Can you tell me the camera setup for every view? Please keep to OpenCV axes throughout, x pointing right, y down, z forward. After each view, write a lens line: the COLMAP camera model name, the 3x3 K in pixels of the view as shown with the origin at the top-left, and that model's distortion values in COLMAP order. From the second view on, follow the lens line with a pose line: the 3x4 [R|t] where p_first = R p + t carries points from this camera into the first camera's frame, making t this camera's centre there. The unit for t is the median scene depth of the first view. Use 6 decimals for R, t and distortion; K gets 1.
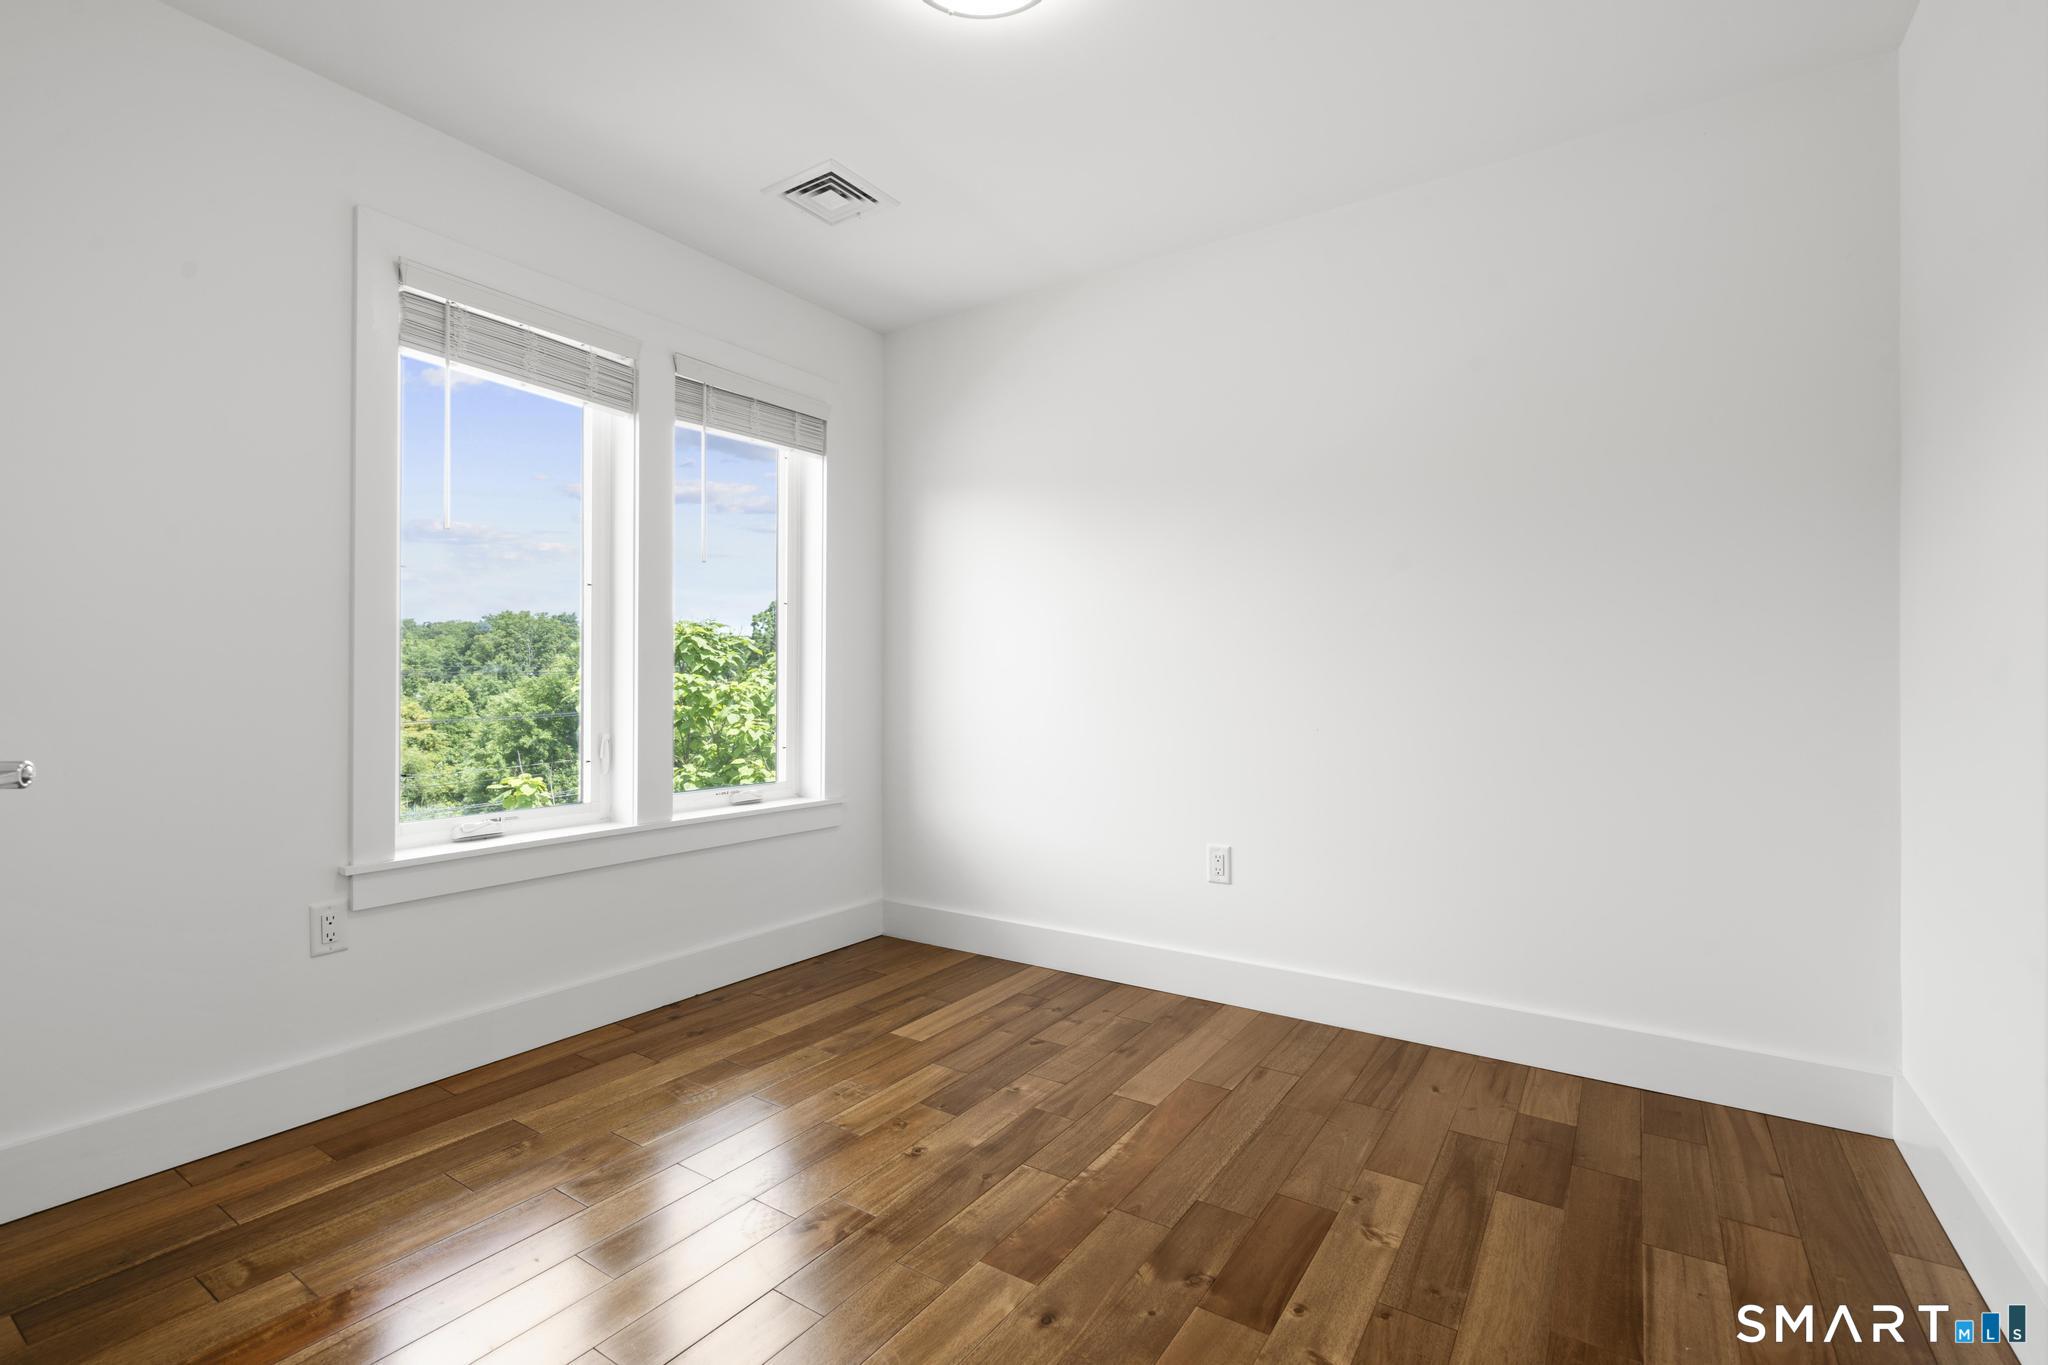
lens RADIAL K [[941.8, 0, 1016.0], [0, 941.8, 689.8], [0, 0, 1]] dist [0.001930, 0.000309]
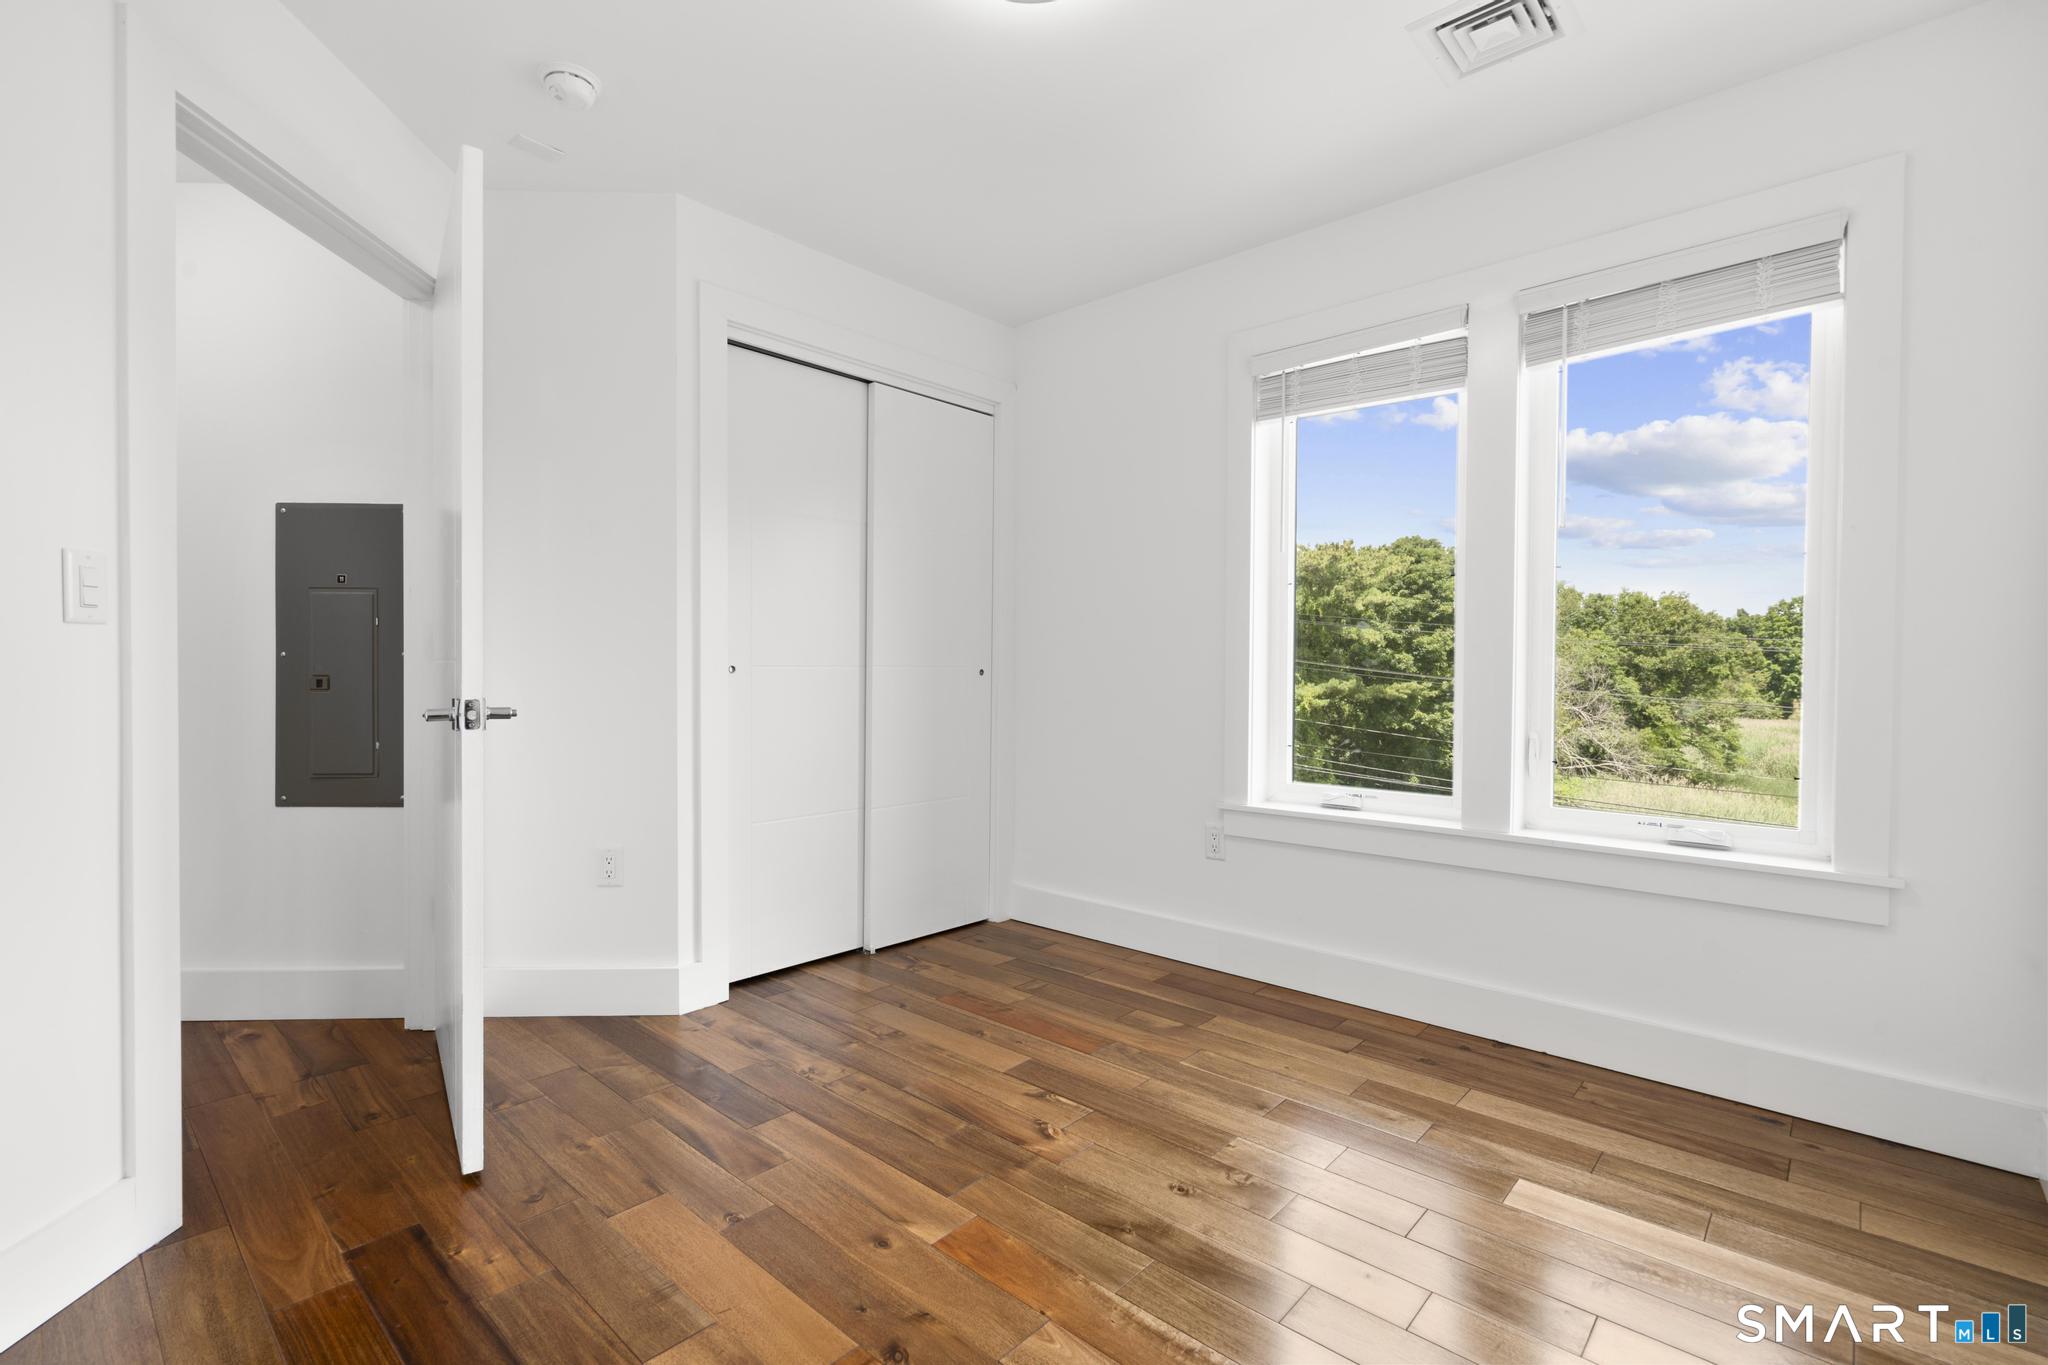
lens RADIAL K [[941.8, 0, 1016.0], [0, 941.8, 689.8], [0, 0, 1]] dist [0.001930, 0.000309]
pose [[-0.167565, 0.014234, -0.985758, 0.566842], [-0.011830, 0.999795, 0.016448, -0.003176], [0.985790, 0.014417, -0.167363, 0.695287]]
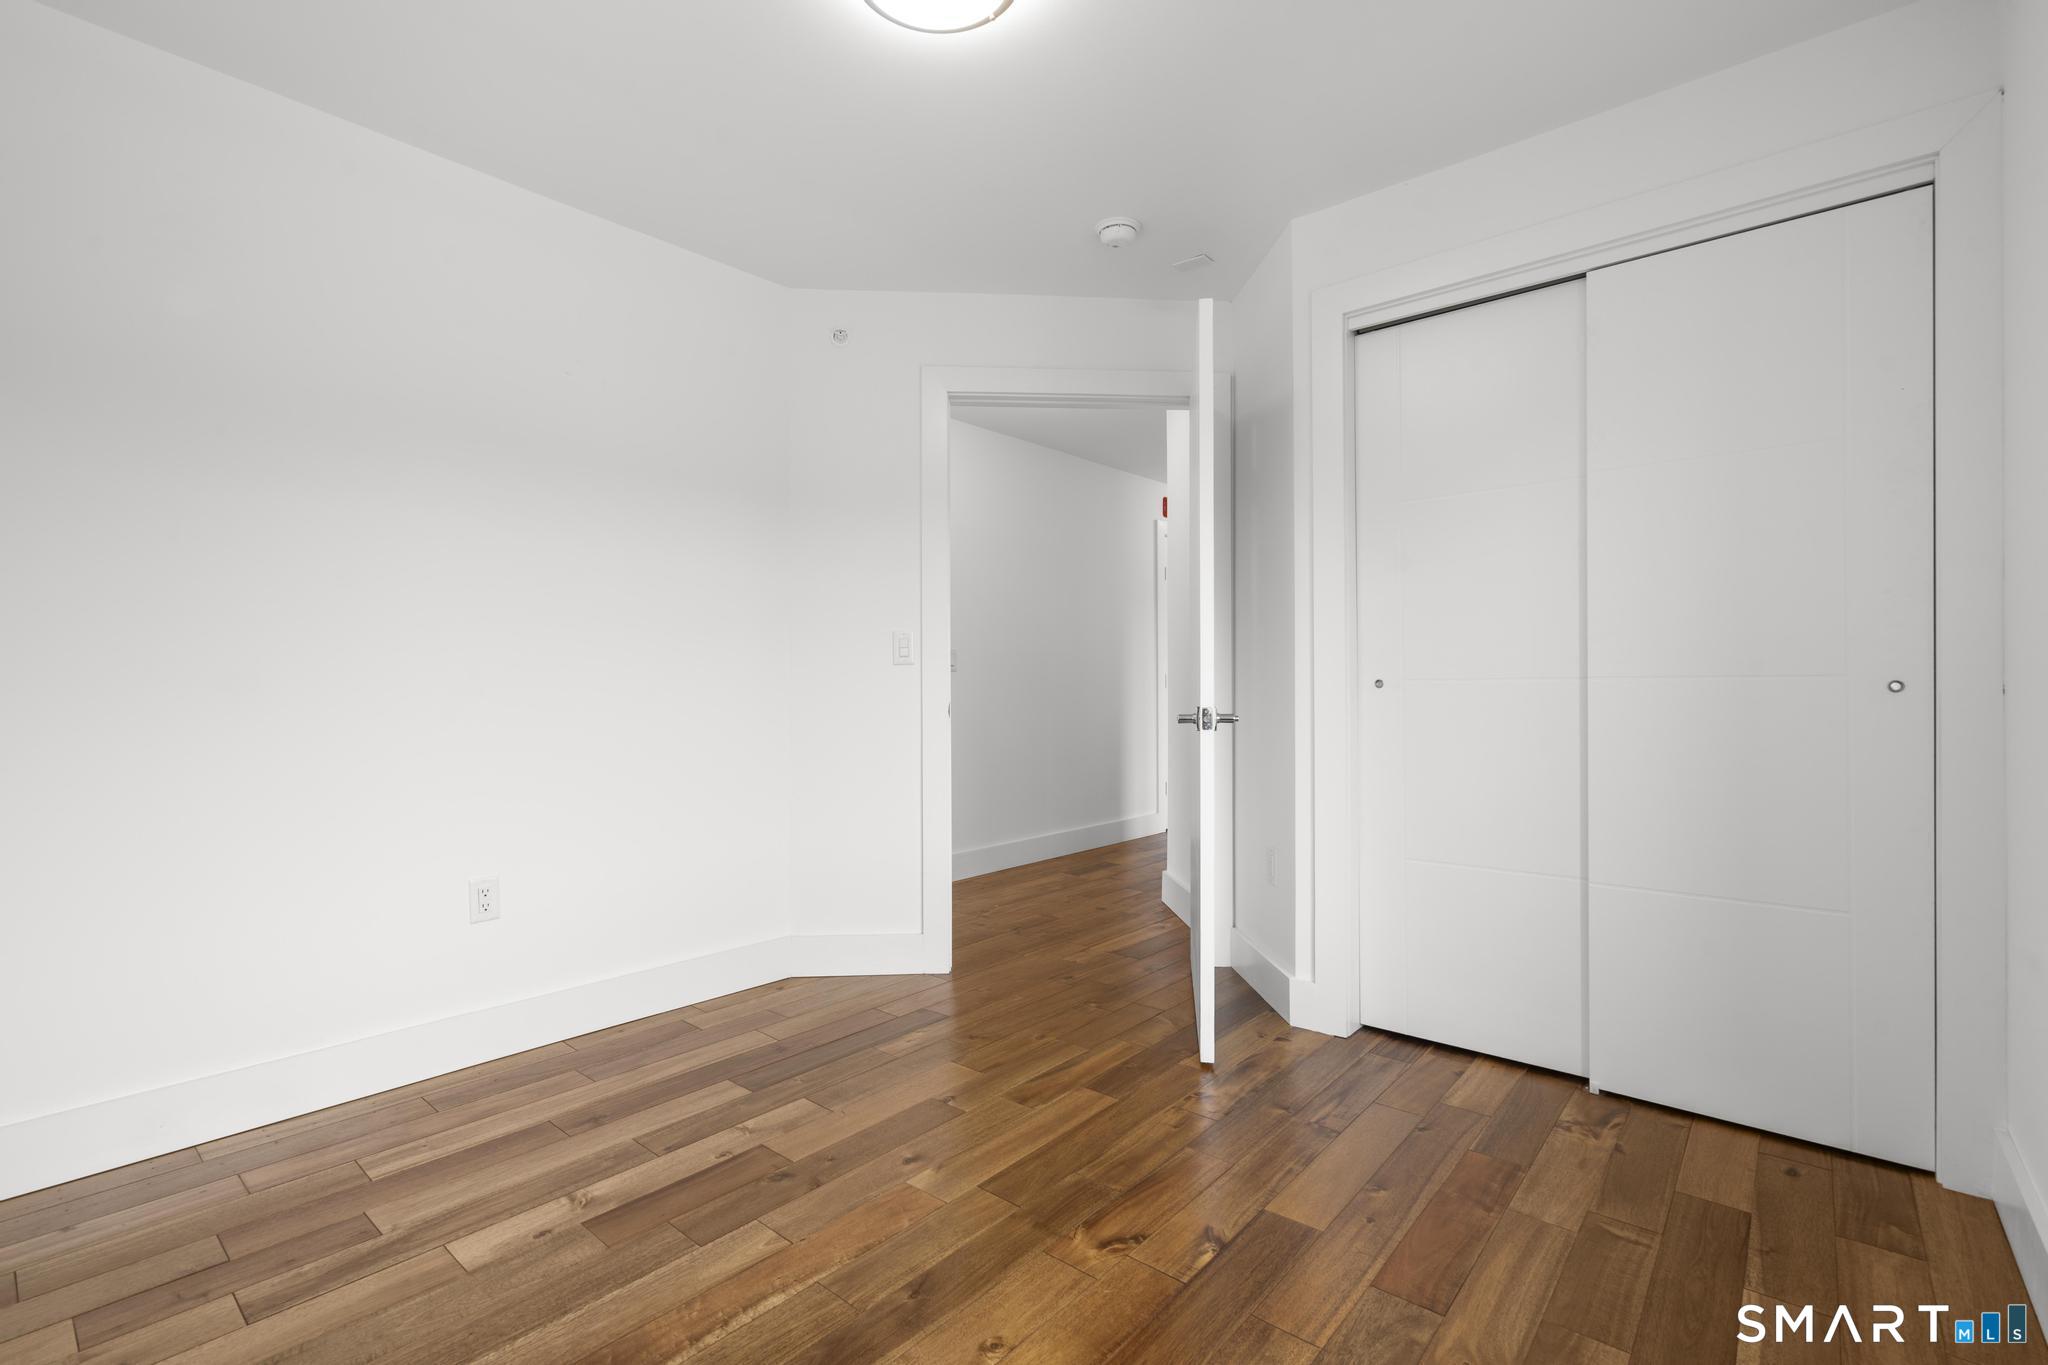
lens RADIAL K [[915.1, 0, 958.9], [0, 915.1, 673.9], [0, 0, 1]] dist [-0.000030, -0.000106]
pose [[-0.986015, -0.001934, 0.166648, -0.125621], [-0.002146, 0.999997, -0.001088, -0.010647], [-0.166645, -0.001431, -0.986016, 1.177064]]
